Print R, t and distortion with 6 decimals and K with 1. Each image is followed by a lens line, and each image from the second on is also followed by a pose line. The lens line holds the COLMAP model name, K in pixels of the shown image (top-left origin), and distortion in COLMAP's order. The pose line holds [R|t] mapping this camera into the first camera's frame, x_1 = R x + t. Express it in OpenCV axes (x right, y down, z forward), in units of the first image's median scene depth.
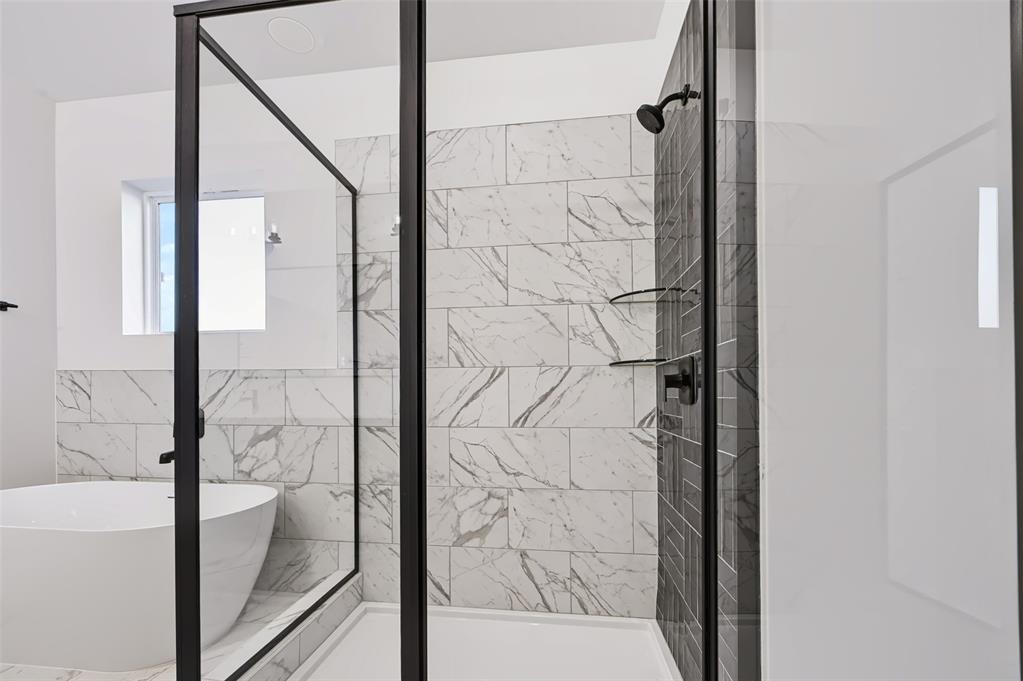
lens RADIAL K [[396.4, 0, 513.1], [0, 396.4, 343.4], [0, 0, 1]] dist [-0.001430, 0.000009]
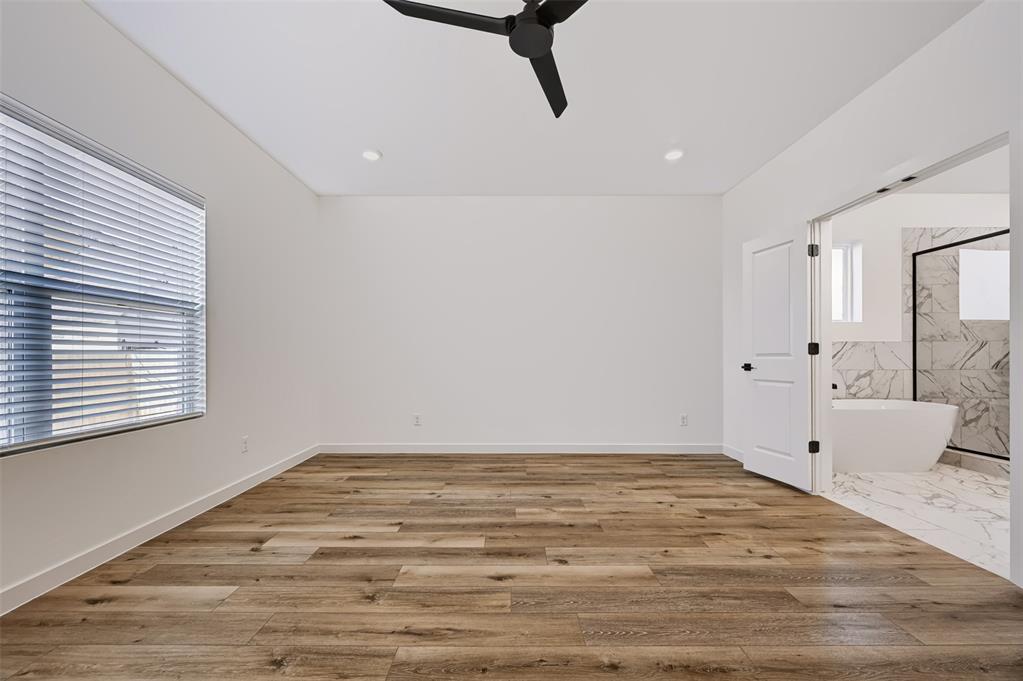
lens RADIAL K [[396.4, 0, 498.4], [0, 396.4, 356.0], [0, 0, 1]] dist [-0.001430, 0.000009]
pose [[0.993940, 0.012171, 0.109245, -2.813429], [-0.011910, 0.999924, -0.003042, 0.175157], [-0.109274, 0.001722, 0.994010, -0.806658]]
